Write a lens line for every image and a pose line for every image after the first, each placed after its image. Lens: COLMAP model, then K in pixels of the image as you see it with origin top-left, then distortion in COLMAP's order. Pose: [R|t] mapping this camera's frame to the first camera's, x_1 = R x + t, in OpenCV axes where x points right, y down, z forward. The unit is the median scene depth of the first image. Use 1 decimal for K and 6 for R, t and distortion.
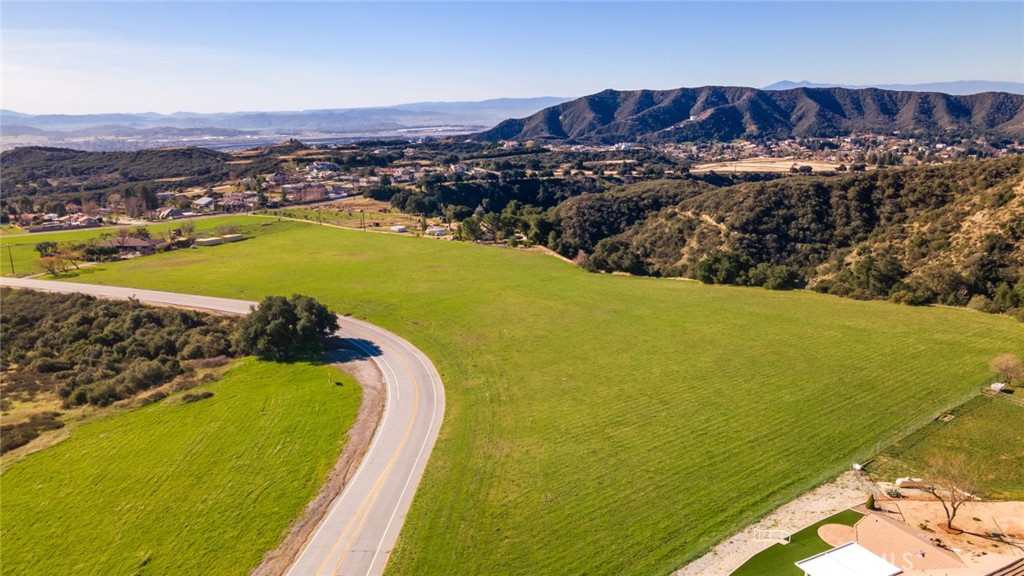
lens RADIAL K [[740.5, 0, 511.7], [0, 740.5, 288.0], [0, 0, 1]] dist [0.022330, 0.037630]
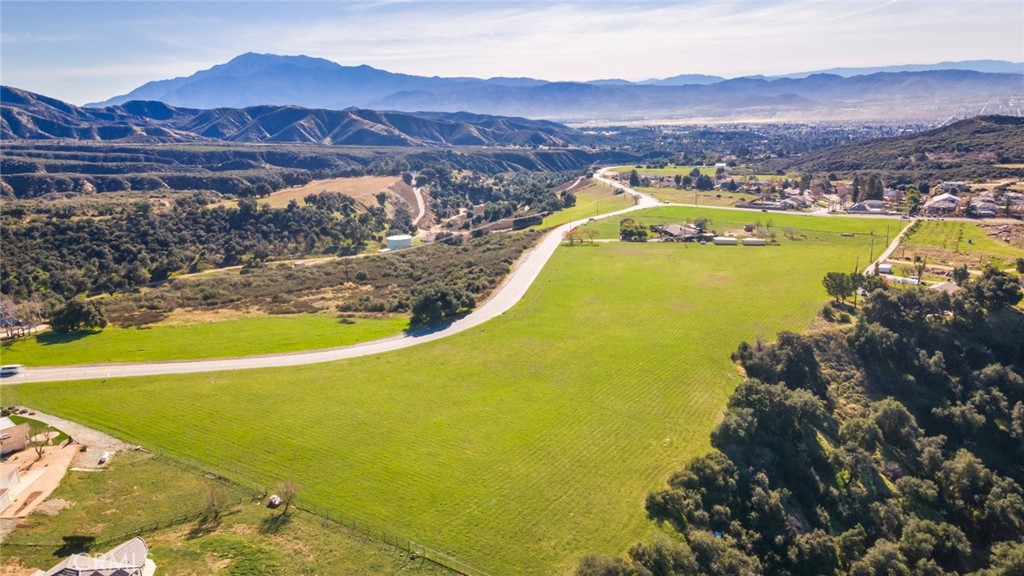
lens RADIAL K [[740.5, 0, 511.0], [0, 740.5, 285.4], [0, 0, 1]] dist [0.022330, 0.037630]
pose [[0.323822, 0.251653, -0.912036, 0.596642], [-0.198881, 0.960544, 0.194424, -0.165392], [0.924979, 0.118428, 0.361094, 0.304367]]
